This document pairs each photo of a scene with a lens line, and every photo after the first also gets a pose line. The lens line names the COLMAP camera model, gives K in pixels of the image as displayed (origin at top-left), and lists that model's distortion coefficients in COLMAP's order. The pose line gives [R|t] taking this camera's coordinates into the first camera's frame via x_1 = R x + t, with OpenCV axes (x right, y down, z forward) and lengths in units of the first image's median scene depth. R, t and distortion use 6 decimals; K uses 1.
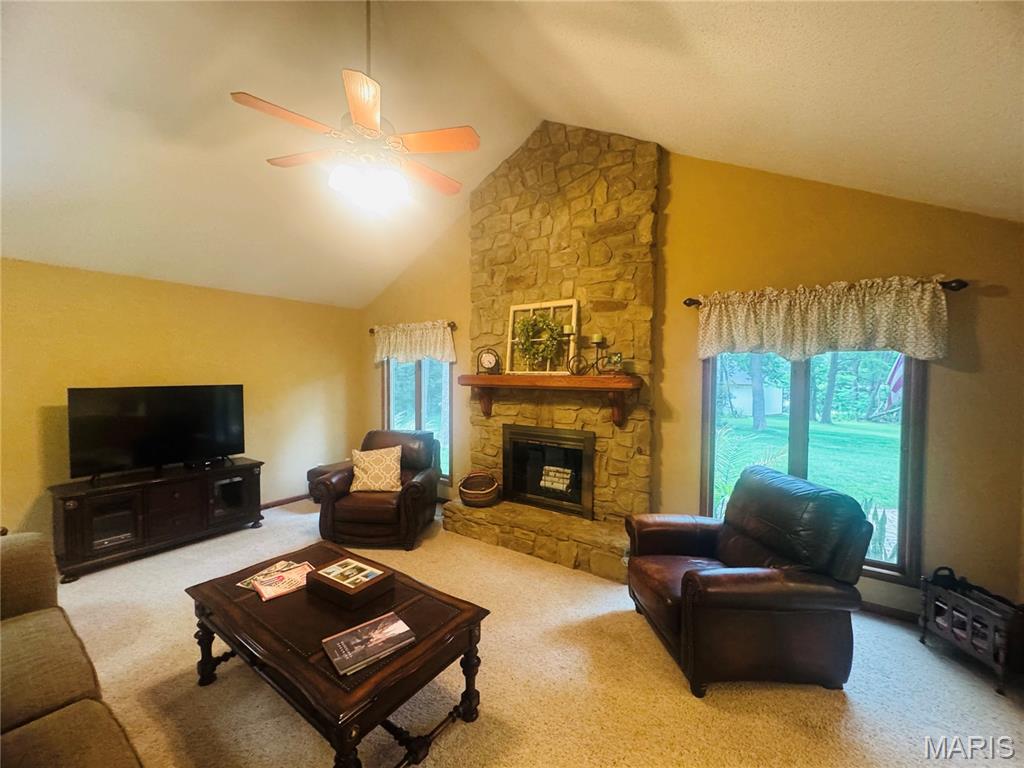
lens RADIAL K [[401.5, 0, 512.0], [0, 401.5, 384.0], [0, 0, 1]] dist [-0.000153, -0.000017]
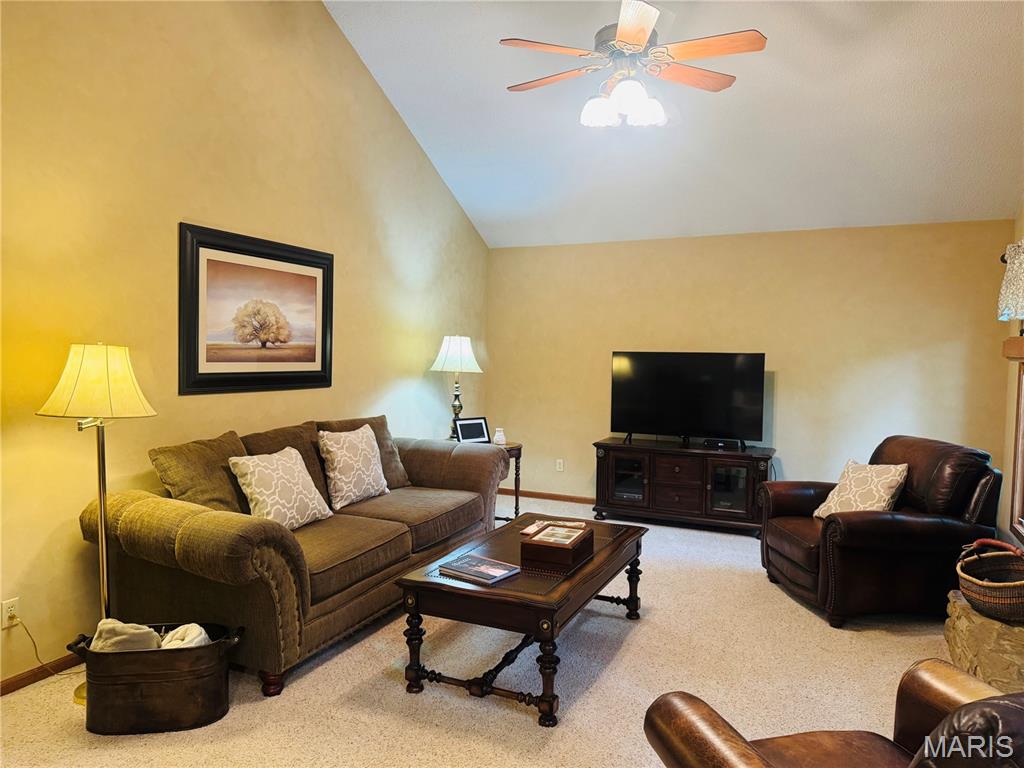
lens RADIAL K [[709.6, 0, 512.0], [0, 709.6, 384.0], [0, 0, 1]] dist [-0.120046, -0.000998]
pose [[0.169803, 0.051911, -0.984110, 0.647315], [-0.051570, 0.997711, 0.043731, 0.031414], [0.984128, 0.043325, 0.172091, 0.332840]]
